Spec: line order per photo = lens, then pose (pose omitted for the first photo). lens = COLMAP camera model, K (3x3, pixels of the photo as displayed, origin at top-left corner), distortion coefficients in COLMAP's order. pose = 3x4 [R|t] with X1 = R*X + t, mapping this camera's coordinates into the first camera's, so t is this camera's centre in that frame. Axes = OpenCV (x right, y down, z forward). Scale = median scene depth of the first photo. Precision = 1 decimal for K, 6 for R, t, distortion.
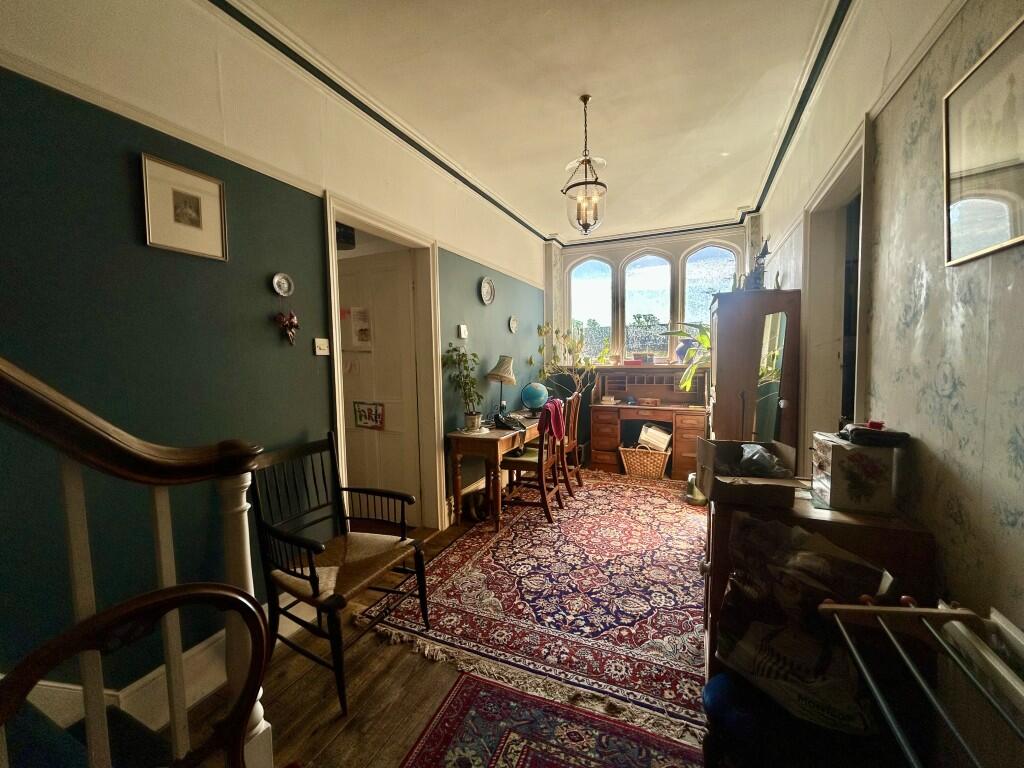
lens RADIAL K [[412.3, 0, 508.6], [0, 412.3, 385.0], [0, 0, 1]] dist [0.001999, -0.001021]
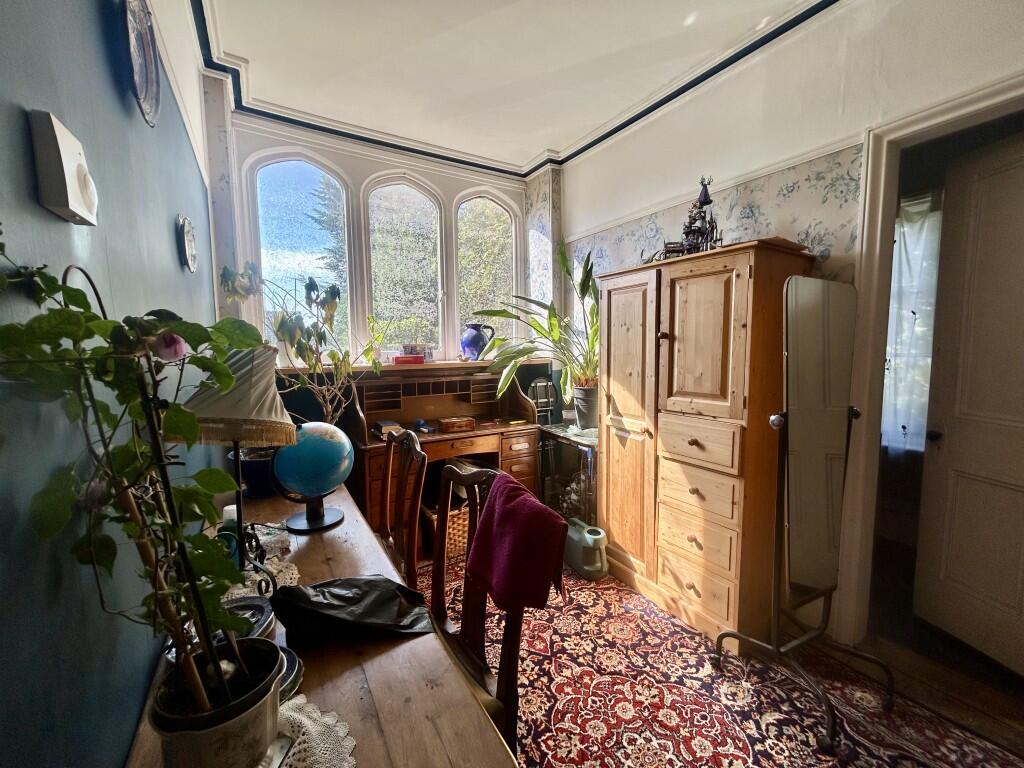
lens RADIAL K [[412.3, 0, 516.5], [0, 412.3, 383.4], [0, 0, 1]] dist [0.001999, -0.001021]
pose [[0.557388, -0.063663, 0.827807, -0.143600], [0.052683, 0.997759, 0.041261, -0.051350], [-0.828579, 0.020613, 0.559493, 0.756409]]
